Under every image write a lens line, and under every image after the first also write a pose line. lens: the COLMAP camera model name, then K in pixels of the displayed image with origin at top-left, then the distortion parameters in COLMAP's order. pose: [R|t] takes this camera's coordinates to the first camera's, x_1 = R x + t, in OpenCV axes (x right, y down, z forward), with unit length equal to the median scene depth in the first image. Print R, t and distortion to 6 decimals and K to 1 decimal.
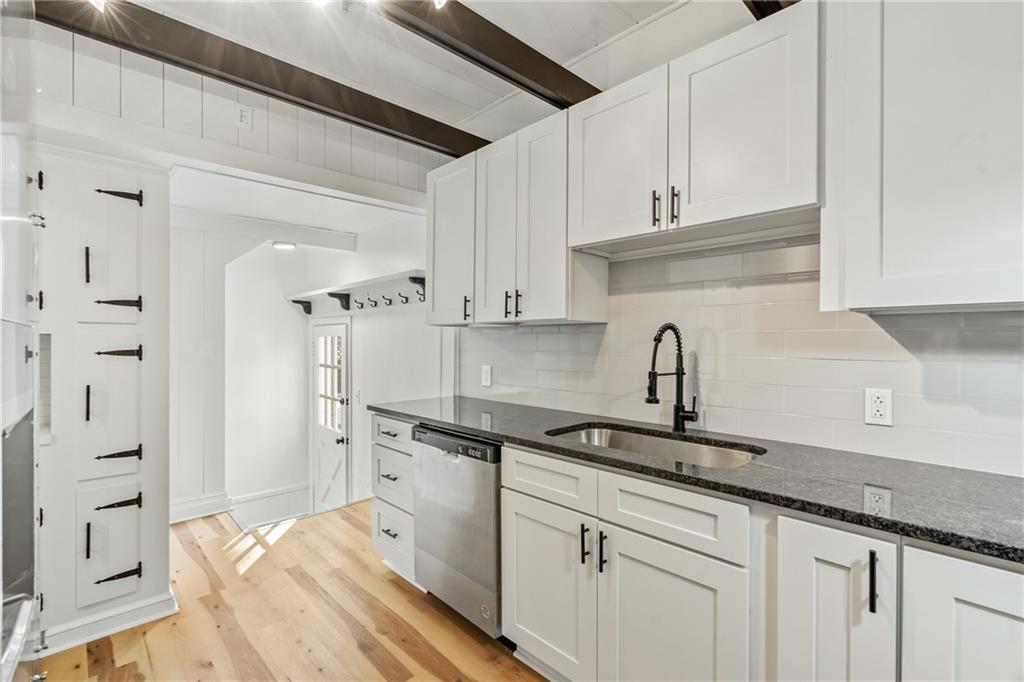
lens RADIAL K [[466.3, 0, 512.3], [0, 466.3, 342.9], [0, 0, 1]] dist [-0.003641, -0.000700]
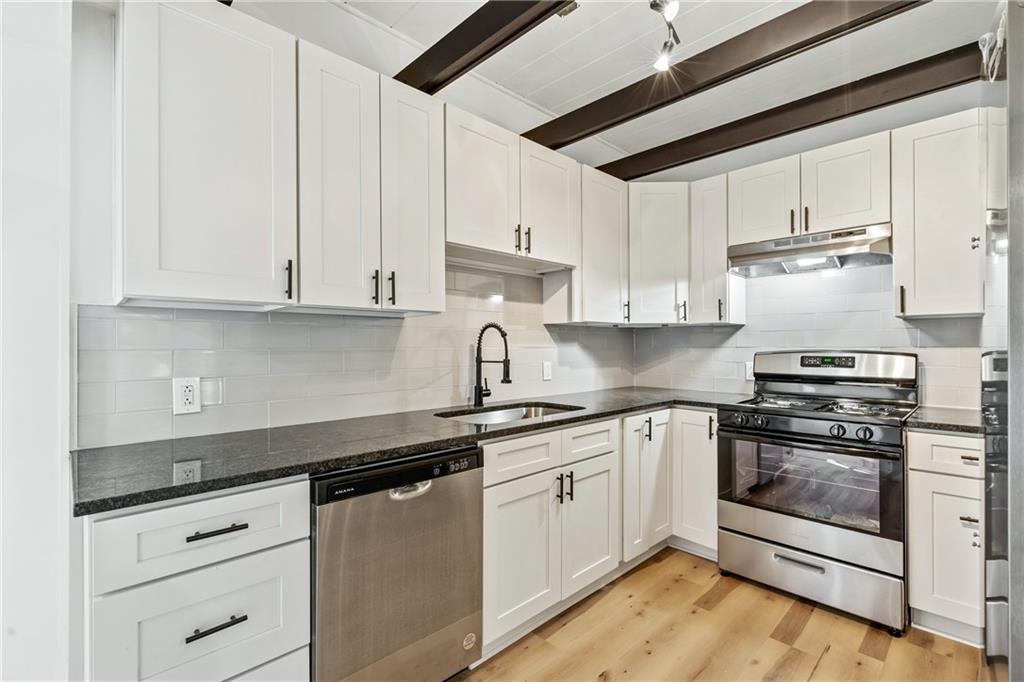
lens RADIAL K [[466.3, 0, 512.3], [0, 466.3, 340.5], [0, 0, 1]] dist [-0.003641, -0.000700]
pose [[-0.008061, 0.005568, 0.999952, -0.991155], [0.006395, 0.999964, -0.005516, 0.015932], [-0.999947, 0.006350, -0.008097, 0.976052]]
